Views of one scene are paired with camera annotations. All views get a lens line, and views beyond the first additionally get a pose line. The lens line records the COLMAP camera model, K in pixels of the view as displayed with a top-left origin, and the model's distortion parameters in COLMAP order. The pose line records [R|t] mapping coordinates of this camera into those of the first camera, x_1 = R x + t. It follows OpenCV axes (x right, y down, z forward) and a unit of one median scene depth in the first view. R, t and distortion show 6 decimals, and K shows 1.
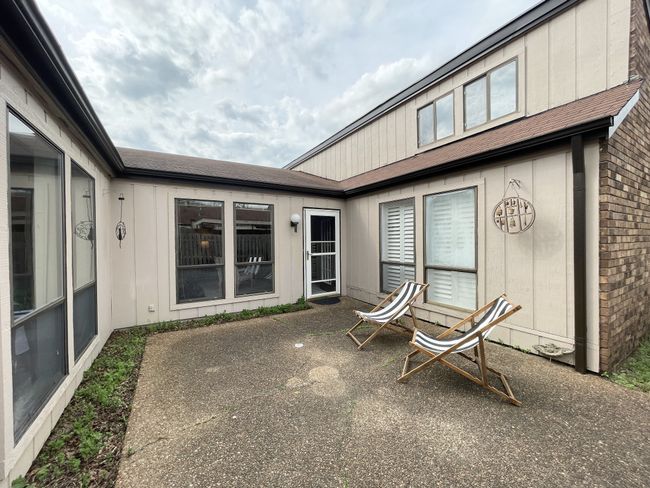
lens RADIAL K [[264.1, 0, 325.4], [0, 264.1, 242.7], [0, 0, 1]] dist [-0.000772, -0.000053]
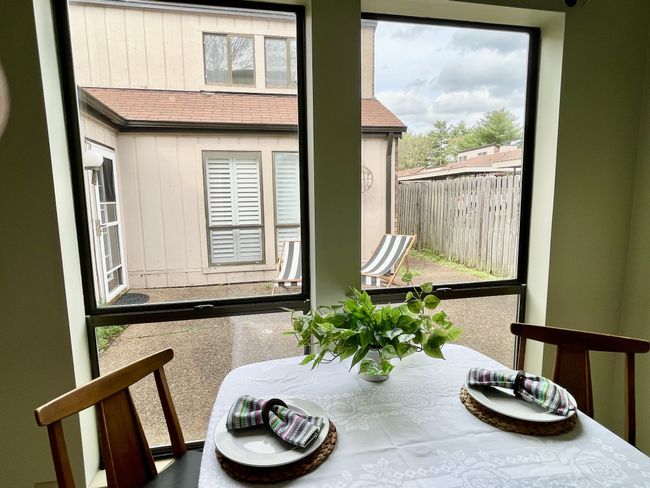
lens RADIAL K [[360.8, 0, 324.1], [0, 360.8, 245.7], [0, 0, 1]] dist [0.001026, -0.000045]
pose [[0.338385, -0.118014, 0.933578, -0.764854], [0.022762, 0.992841, 0.117256, 0.009915], [-0.940732, -0.018428, 0.338649, 0.360254]]
